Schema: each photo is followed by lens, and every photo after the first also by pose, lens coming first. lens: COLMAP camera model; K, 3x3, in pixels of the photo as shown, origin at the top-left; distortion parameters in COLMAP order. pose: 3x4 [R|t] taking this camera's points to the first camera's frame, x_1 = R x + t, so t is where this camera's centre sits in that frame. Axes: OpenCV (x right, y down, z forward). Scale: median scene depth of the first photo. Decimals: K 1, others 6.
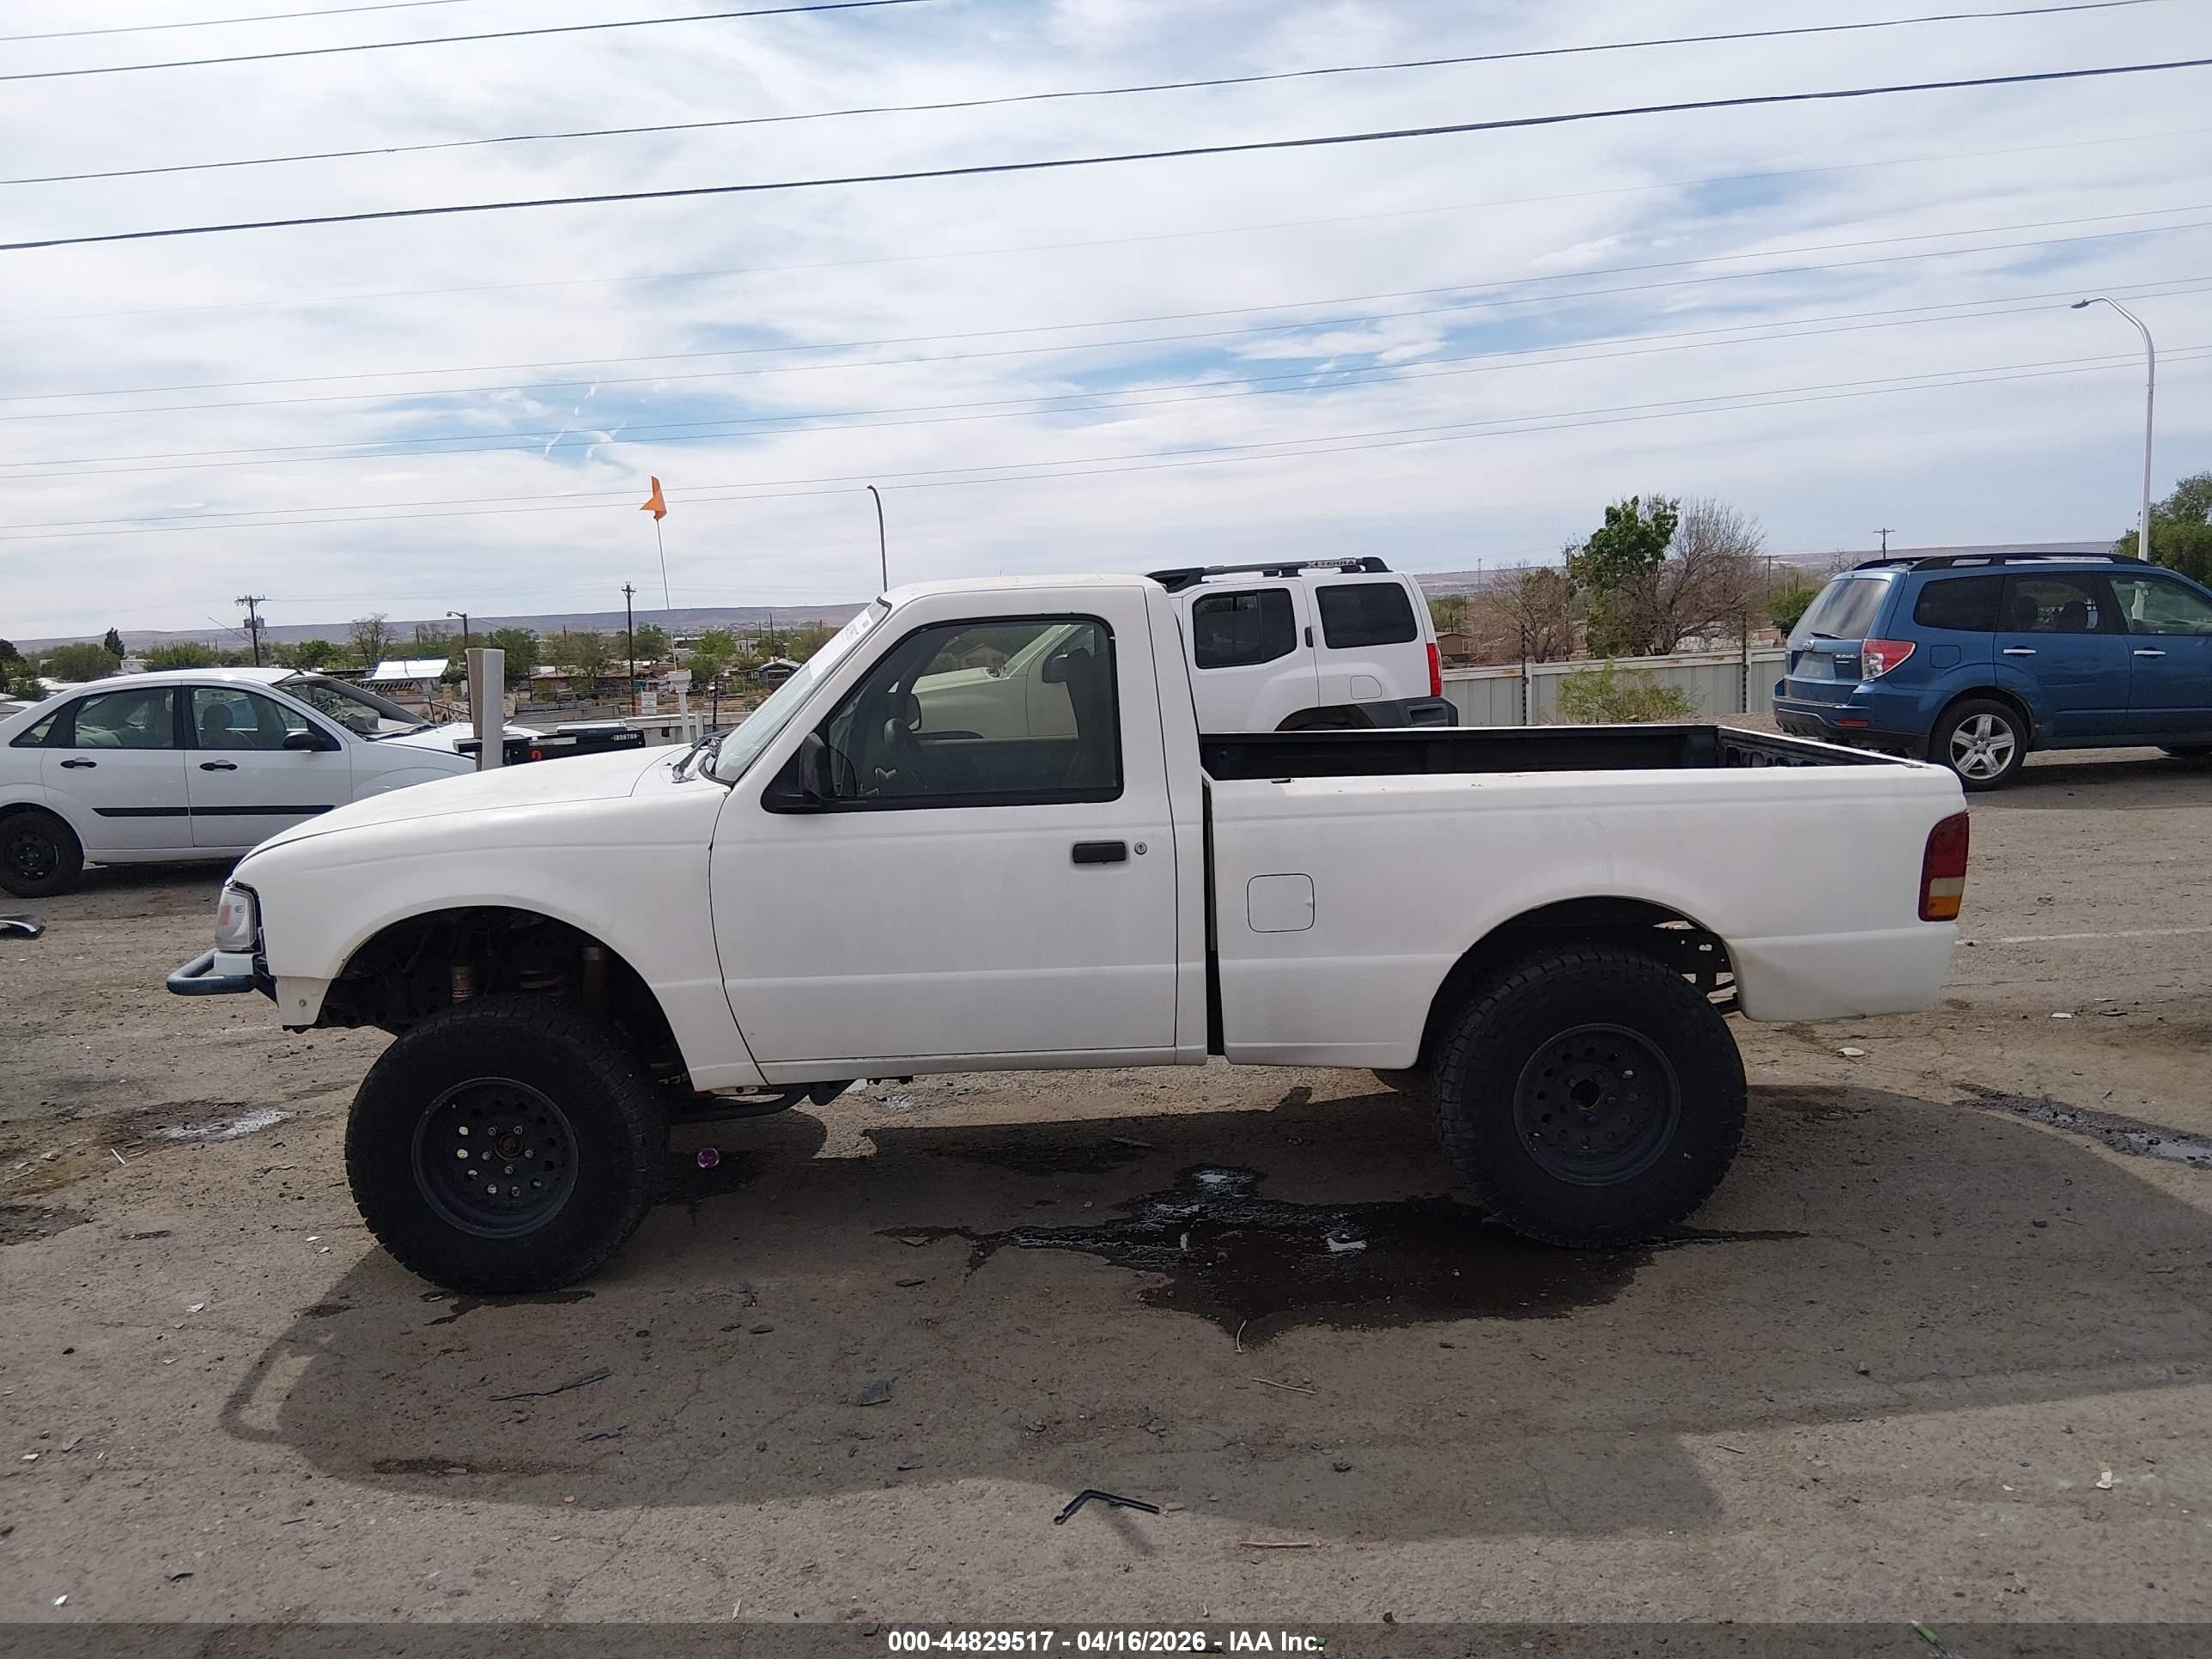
lens RADIAL K [[1655.8, 0, 1106.3], [0, 1655.8, 813.9], [0, 0, 1]] dist [0.077484, -0.124076]
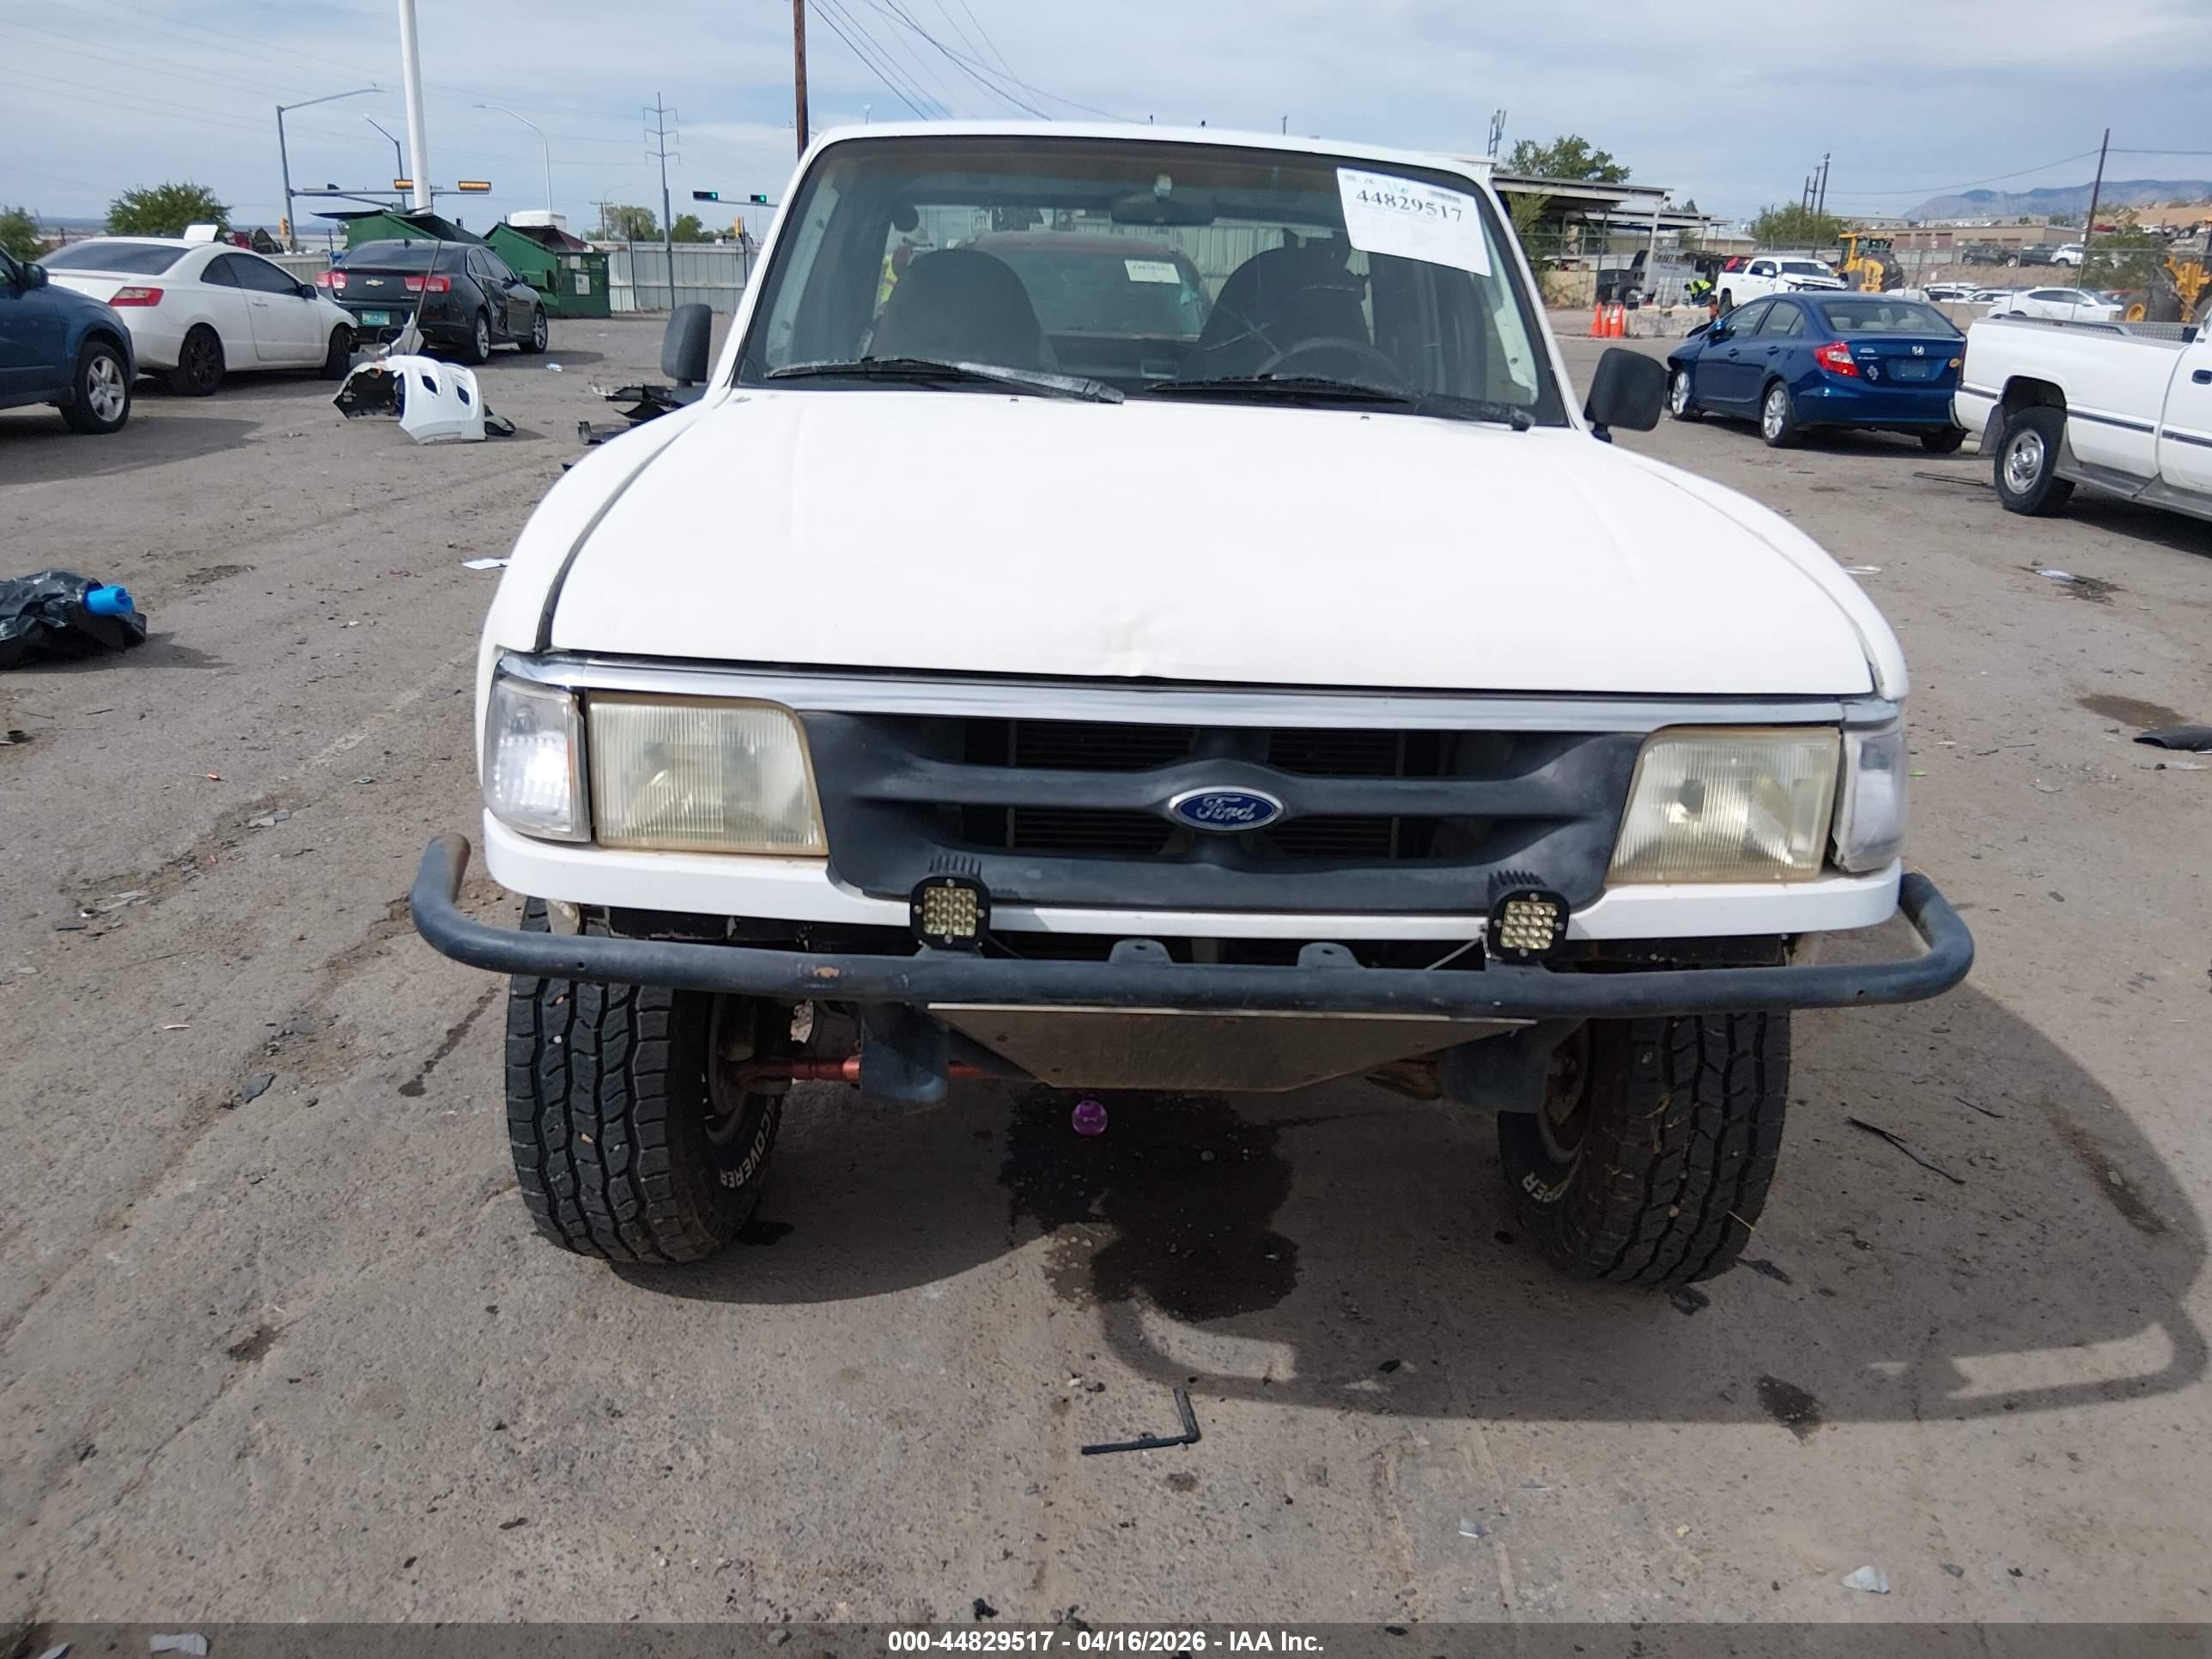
lens RADIAL K [[1655.8, 0, 1097.7], [0, 1655.8, 825.6], [0, 0, 1]] dist [0.077484, -0.124076]
pose [[0.003017, -0.275395, 0.961326, -0.965572], [0.087600, 0.957708, 0.274084, -0.067331], [-0.996151, 0.083386, 0.027014, 1.213004]]
